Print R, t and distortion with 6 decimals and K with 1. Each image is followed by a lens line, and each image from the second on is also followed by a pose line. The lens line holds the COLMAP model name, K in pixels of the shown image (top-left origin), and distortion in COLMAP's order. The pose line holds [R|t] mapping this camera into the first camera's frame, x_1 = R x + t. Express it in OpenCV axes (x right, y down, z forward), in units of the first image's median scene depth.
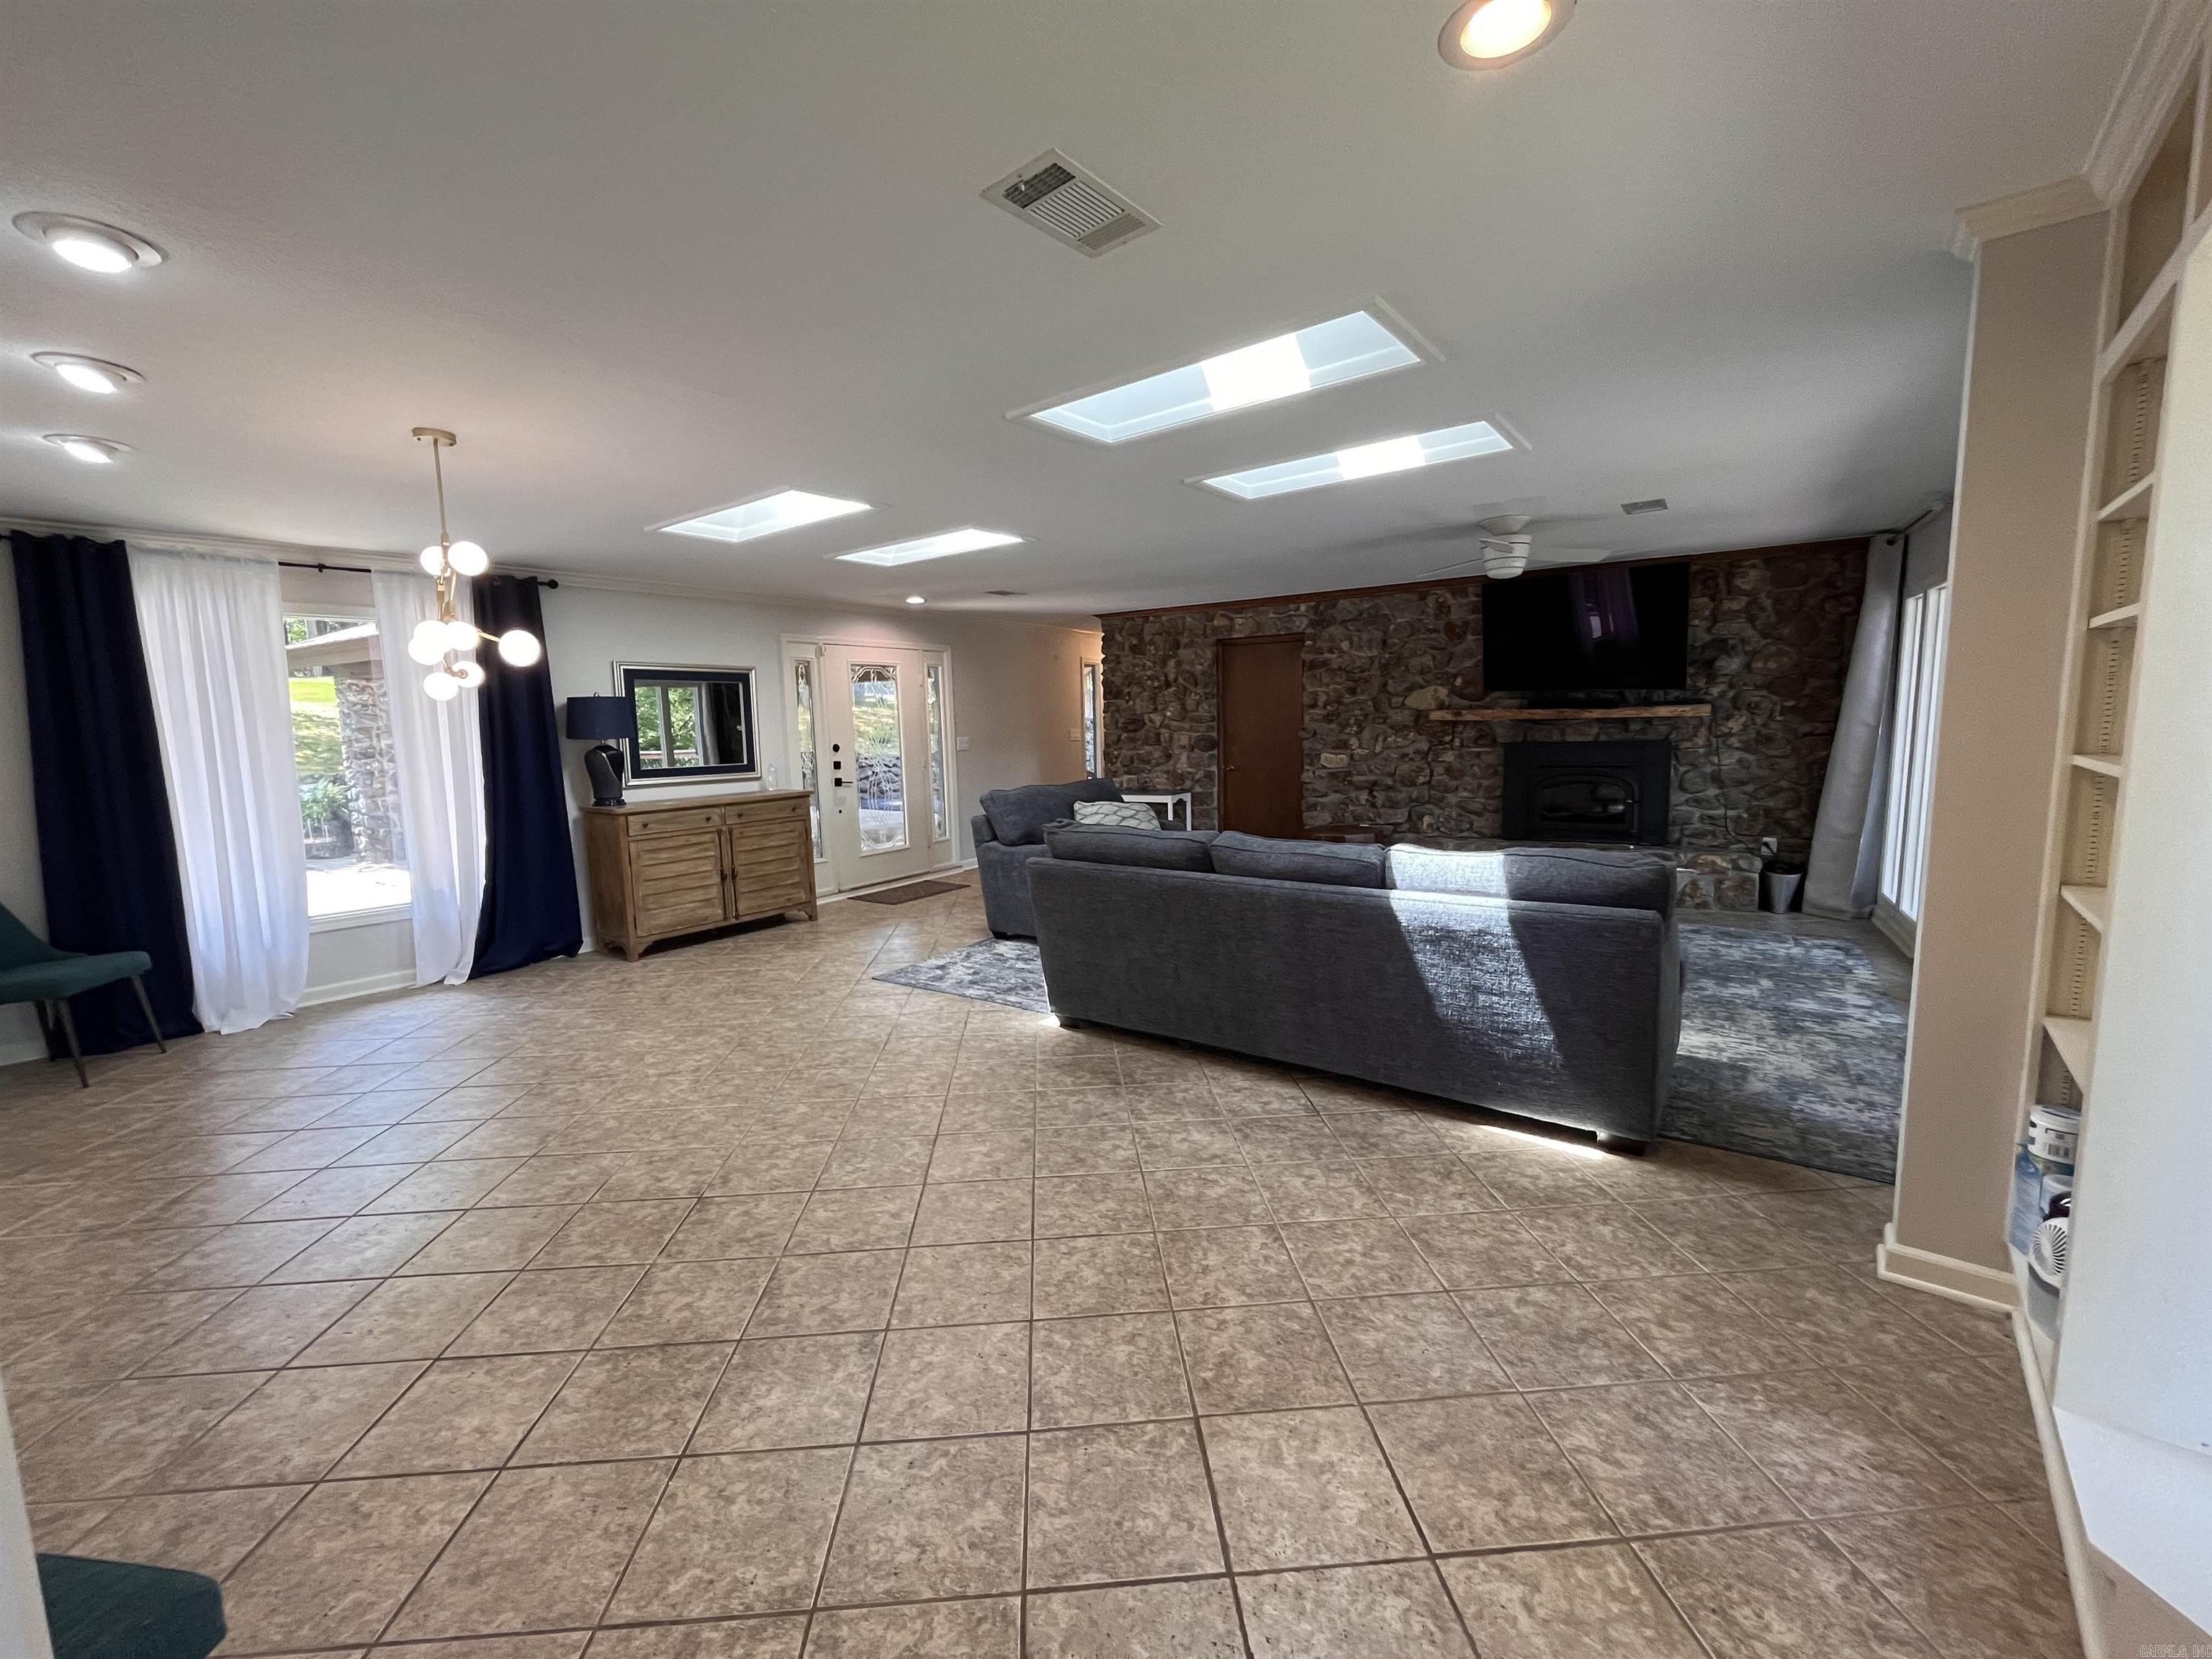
lens RADIAL K [[889.1, 0, 1102.9], [0, 889.1, 826.3], [0, 0, 1]] dist [0.002552, 0.000321]
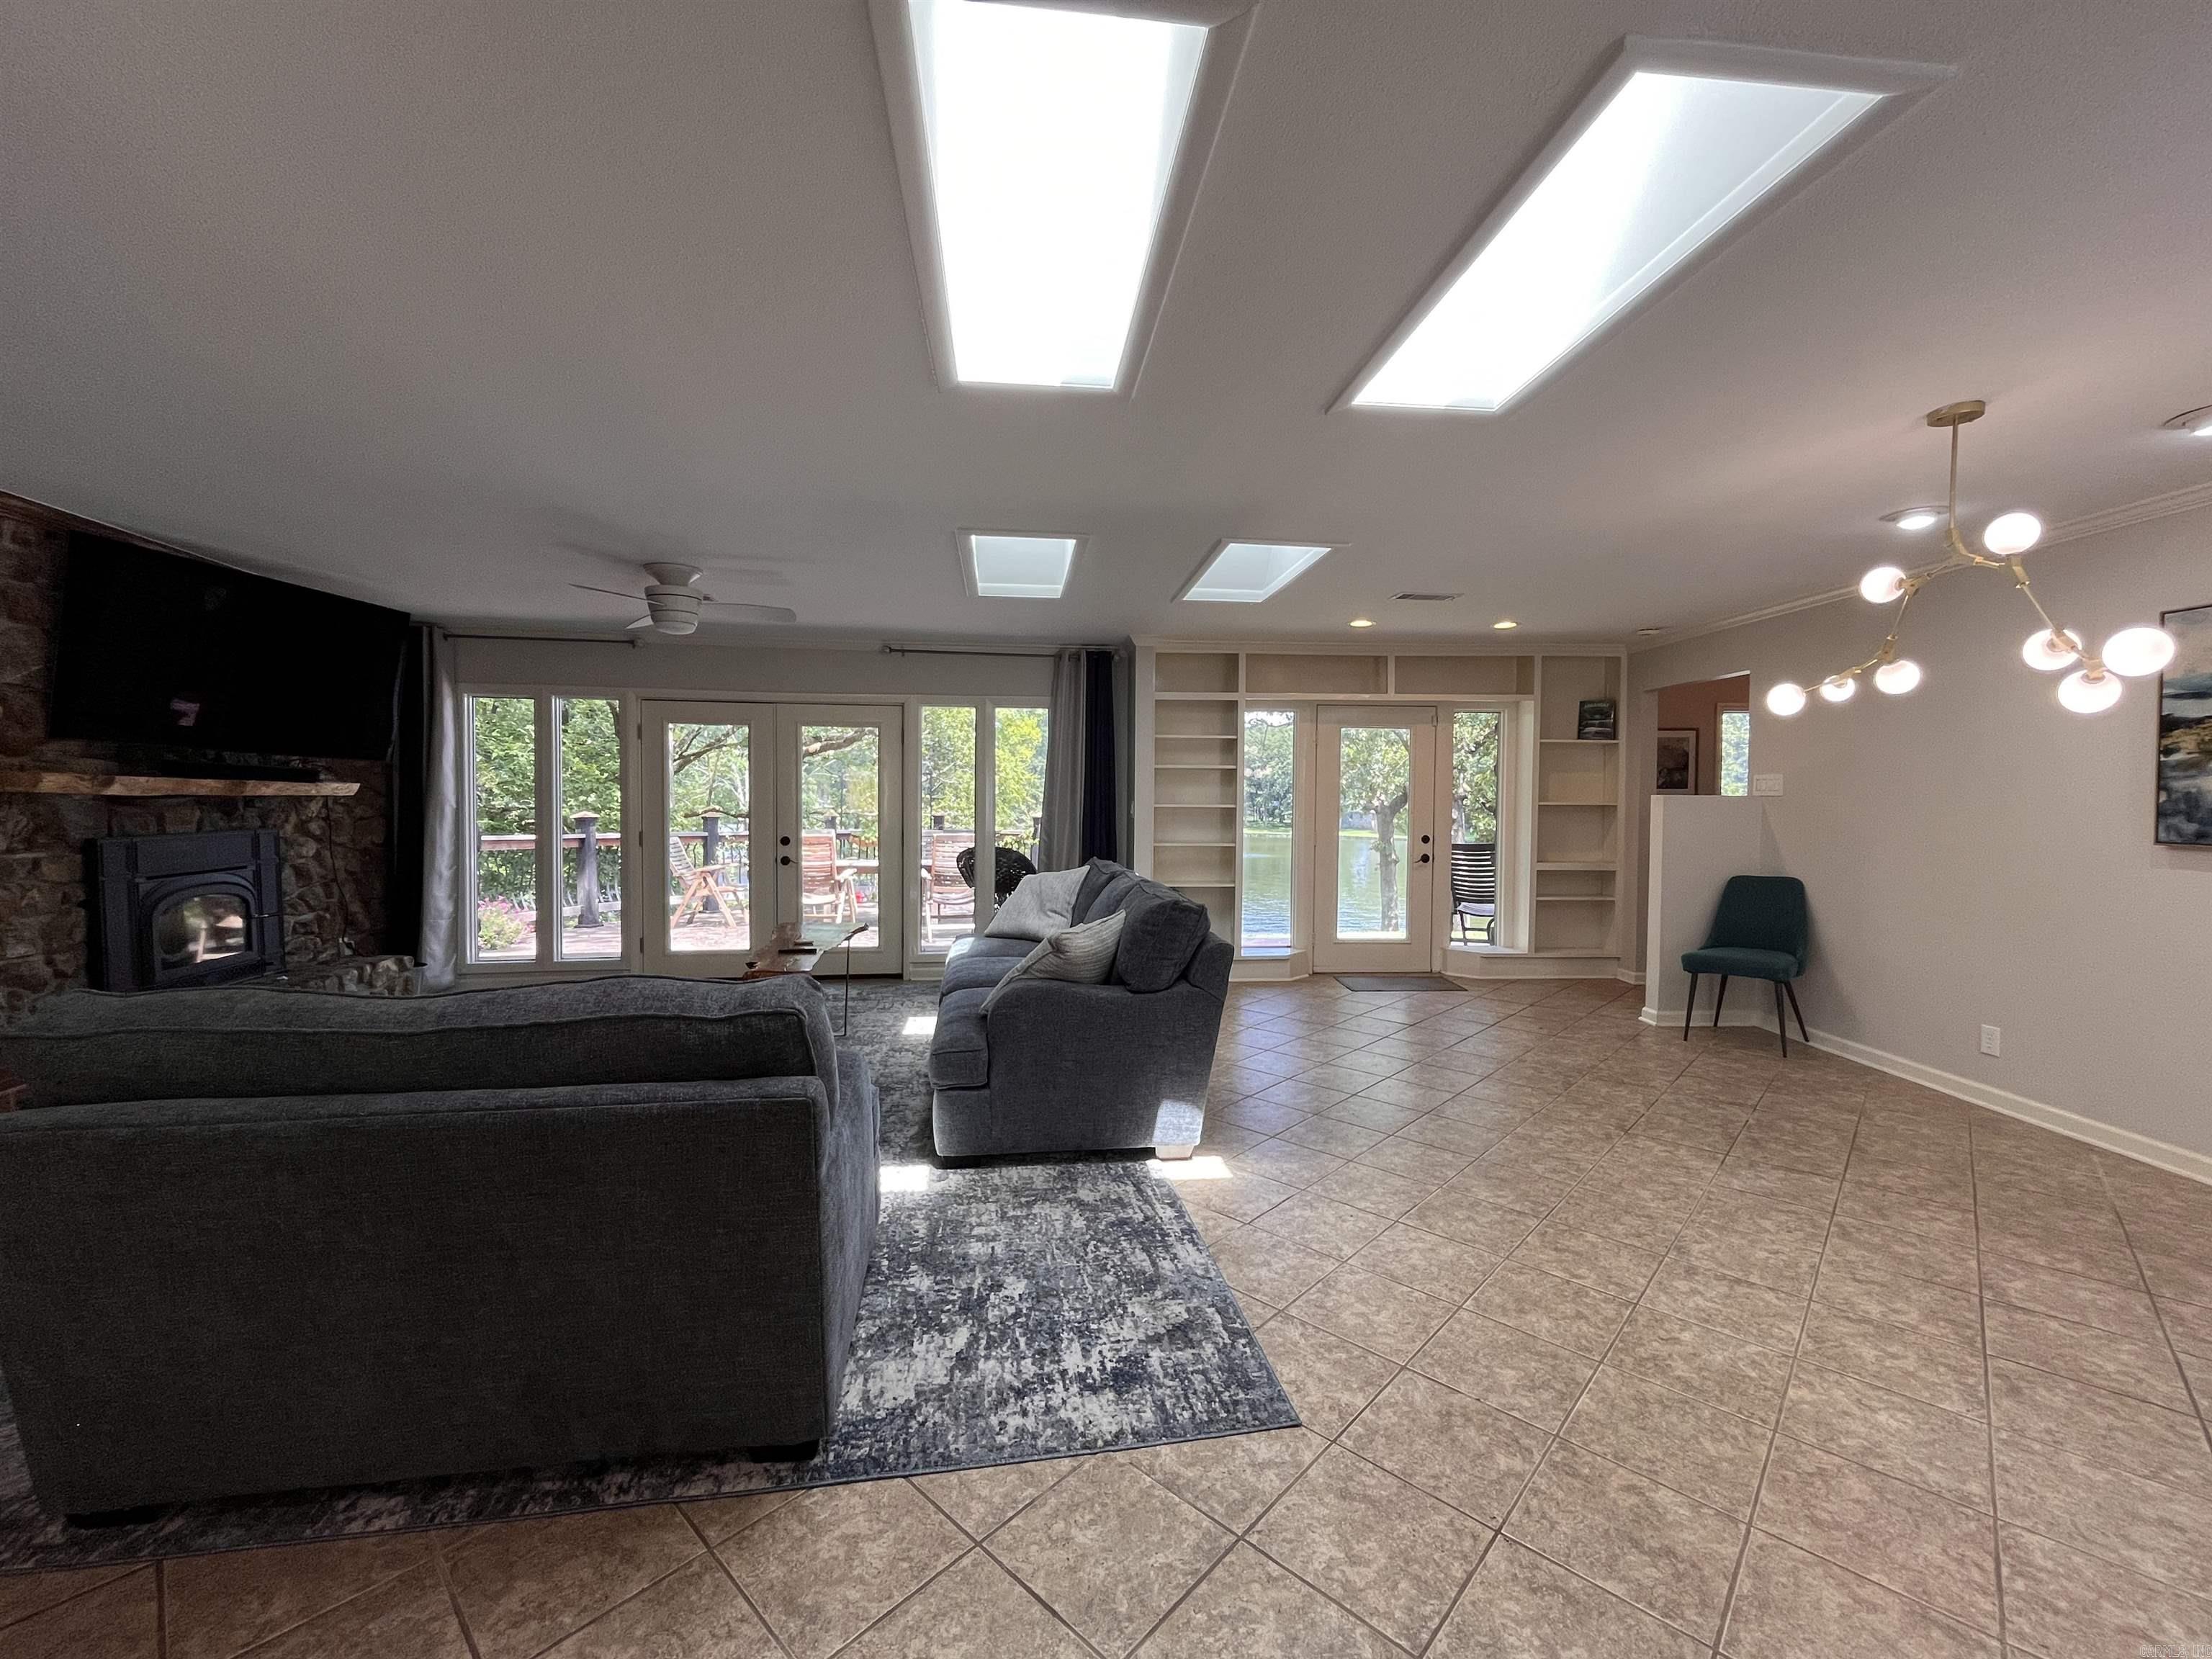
lens RADIAL K [[889.1, 0, 1107.8], [0, 889.1, 824.7], [0, 0, 1]] dist [0.002552, 0.000321]
pose [[-0.677977, -0.000525, 0.735083, -0.481501], [0.100469, 0.990549, 0.093372, -0.126795], [-0.728185, 0.137157, -0.671517, 1.274480]]
